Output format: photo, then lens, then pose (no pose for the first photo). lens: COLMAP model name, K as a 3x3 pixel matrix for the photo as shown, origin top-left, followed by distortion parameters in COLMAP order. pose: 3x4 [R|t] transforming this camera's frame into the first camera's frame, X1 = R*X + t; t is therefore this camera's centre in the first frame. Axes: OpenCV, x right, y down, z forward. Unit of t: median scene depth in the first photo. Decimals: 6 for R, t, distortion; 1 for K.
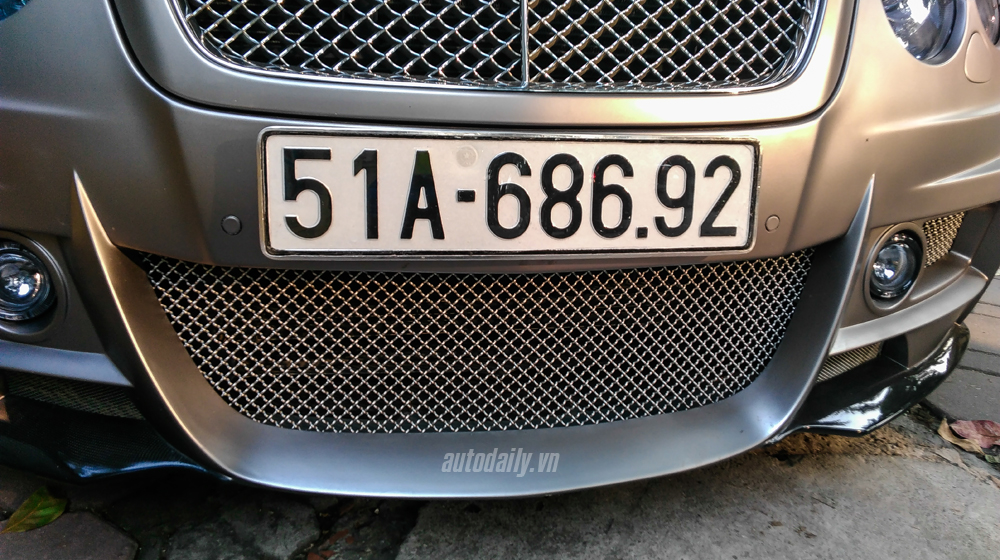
lens RADIAL K [[734.7, 0, 505.5], [0, 734.7, 273.9], [0, 0, 1]] dist [0.055308, -0.070145]
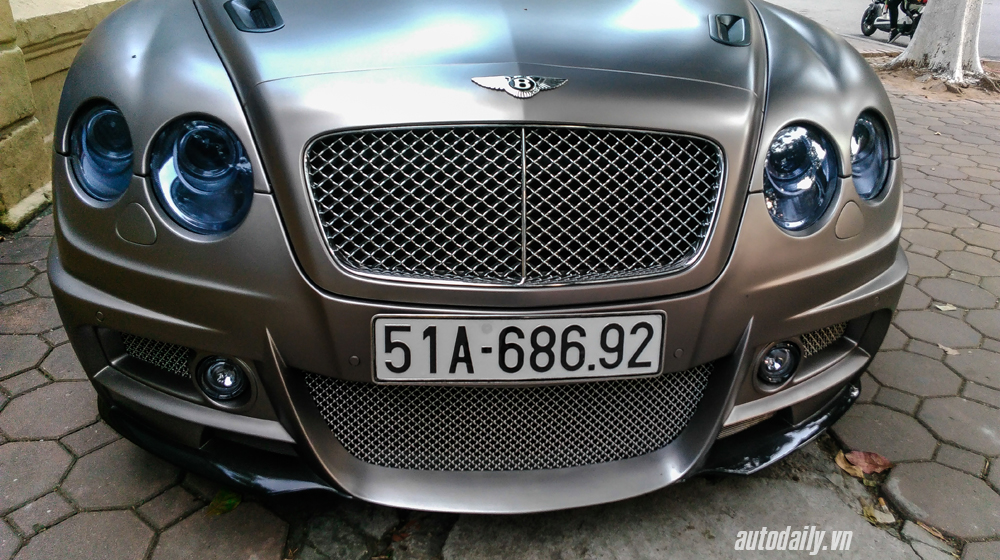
lens RADIAL K [[734.7, 0, 502.7], [0, 734.7, 277.5], [0, 0, 1]] dist [0.055308, -0.070145]
pose [[0.997020, 0.019457, -0.074653, 0.097472], [-0.013032, 0.996244, 0.085604, -0.375277], [0.076039, -0.084376, 0.993528, -0.627311]]
